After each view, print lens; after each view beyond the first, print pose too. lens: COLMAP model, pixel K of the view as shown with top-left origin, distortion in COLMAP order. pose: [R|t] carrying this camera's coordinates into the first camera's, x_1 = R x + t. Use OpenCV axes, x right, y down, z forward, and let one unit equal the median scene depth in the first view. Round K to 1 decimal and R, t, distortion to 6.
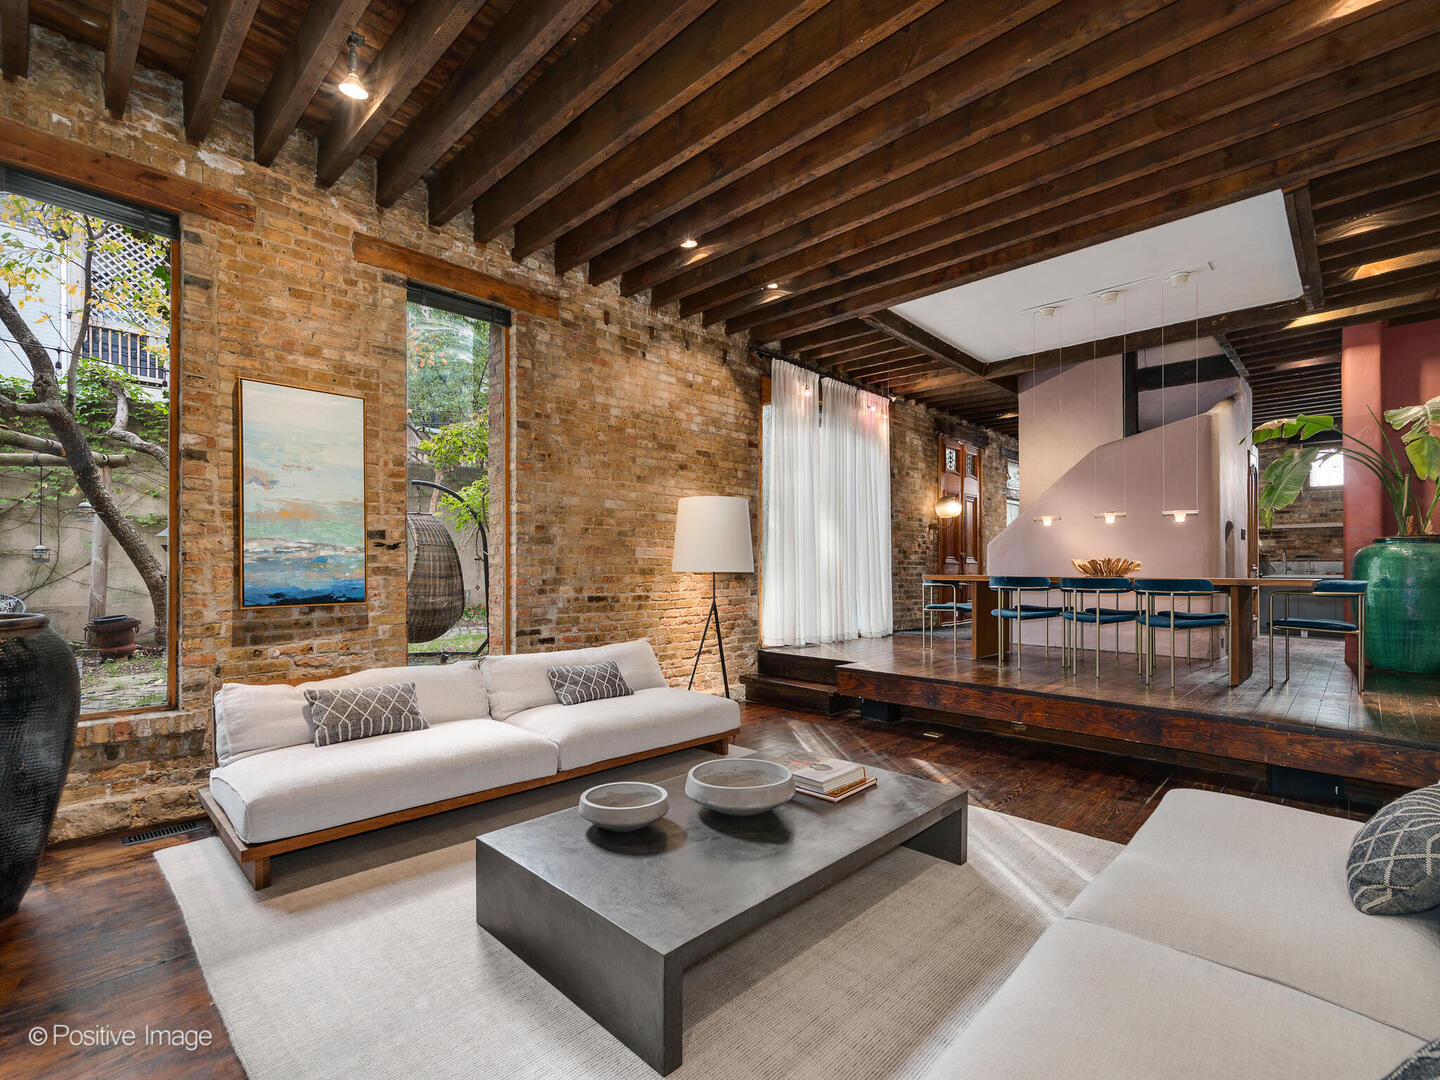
lens RADIAL K [[682.2, 0, 725.8], [0, 682.2, 557.1], [0, 0, 1]] dist [-0.000774, -0.000552]
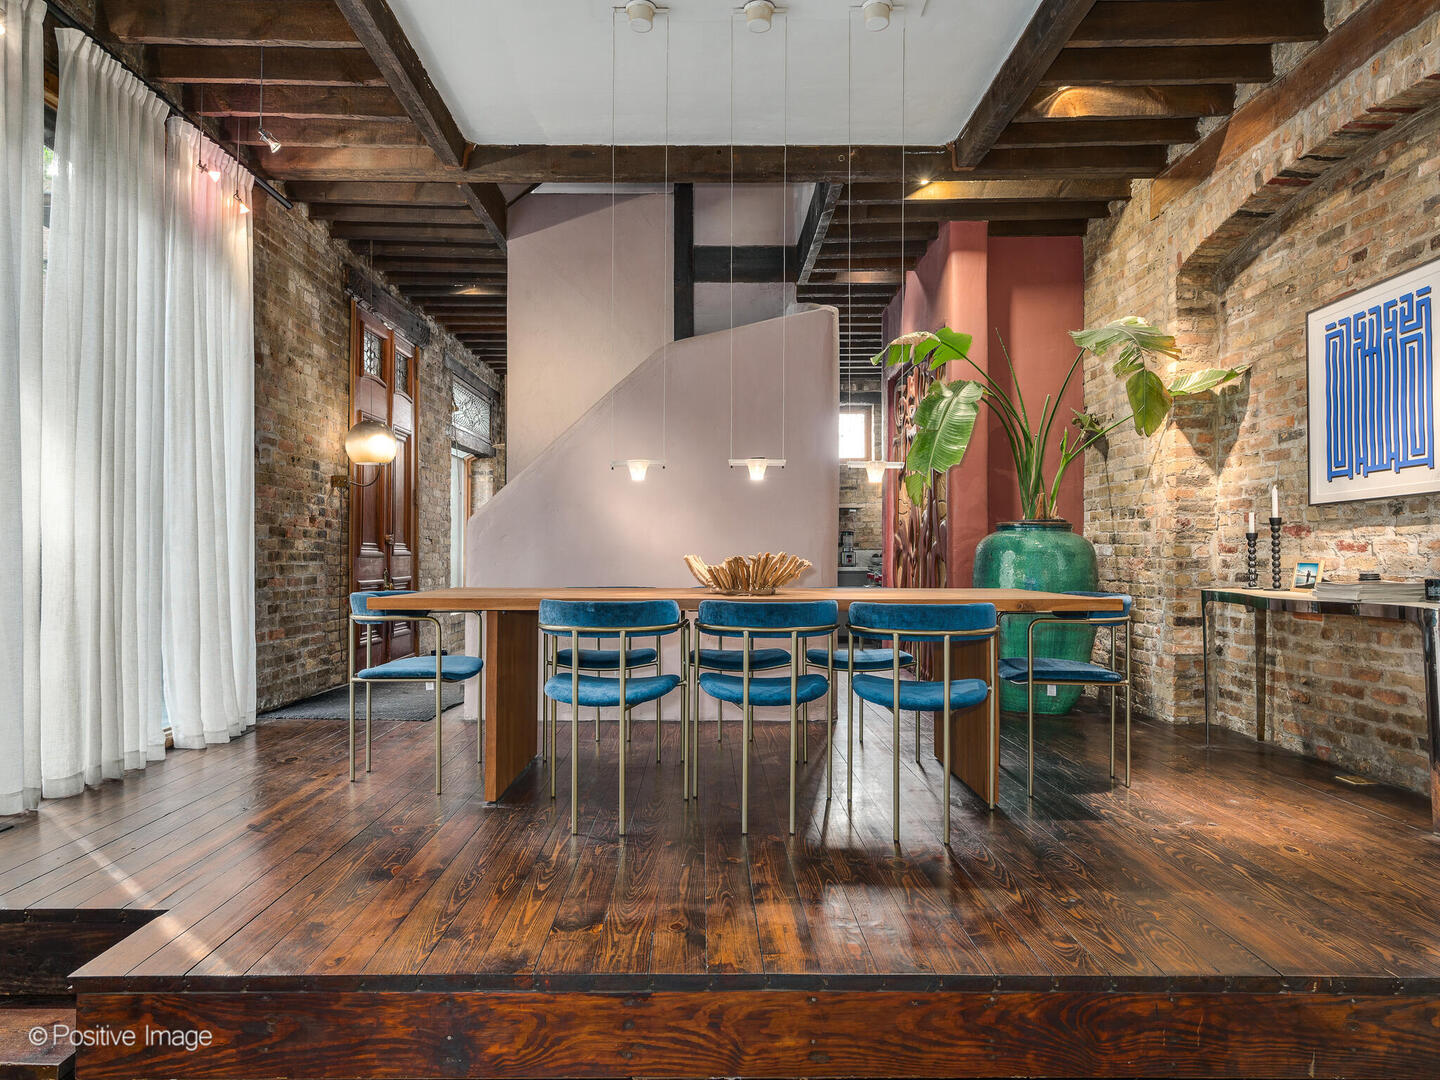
lens RADIAL K [[993.4, 0, 719.2], [0, 993.4, 541.5], [0, 0, 1]] dist [-0.002827, -0.000518]
pose [[0.764511, 0.008905, 0.644549, 0.059508], [-0.010603, 0.999943, -0.001238, -0.003908], [-0.644524, -0.005887, 0.764562, 0.312605]]
